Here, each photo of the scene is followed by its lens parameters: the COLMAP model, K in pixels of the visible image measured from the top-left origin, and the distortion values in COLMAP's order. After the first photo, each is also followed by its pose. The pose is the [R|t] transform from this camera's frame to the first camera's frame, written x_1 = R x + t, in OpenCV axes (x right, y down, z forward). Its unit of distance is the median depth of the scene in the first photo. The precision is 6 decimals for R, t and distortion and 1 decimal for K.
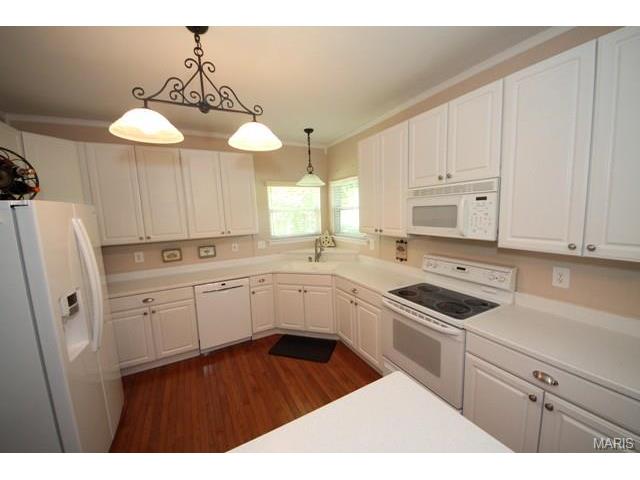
lens RADIAL K [[248.2, 0, 331.4], [0, 248.2, 238.0], [0, 0, 1]] dist [0.008689, -0.005125]
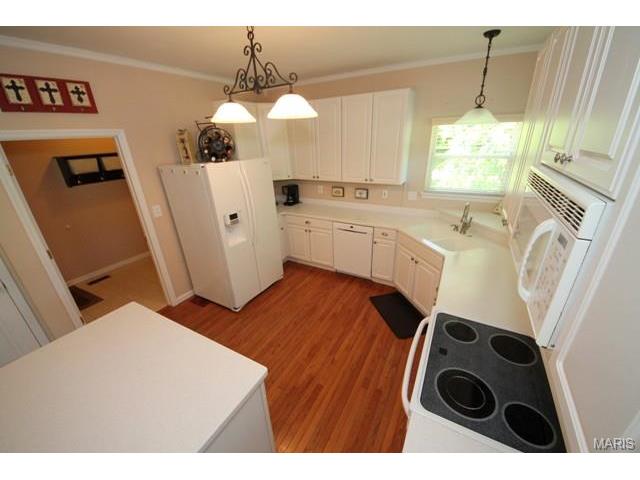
lens RADIAL K [[248.2, 0, 318.8], [0, 248.2, 245.0], [0, 0, 1]] dist [0.008689, -0.005125]
pose [[0.507982, 0.363195, -0.781053, 0.456912], [-0.082826, 0.923153, 0.375404, -0.170890], [0.857377, -0.126007, 0.499027, 0.311215]]
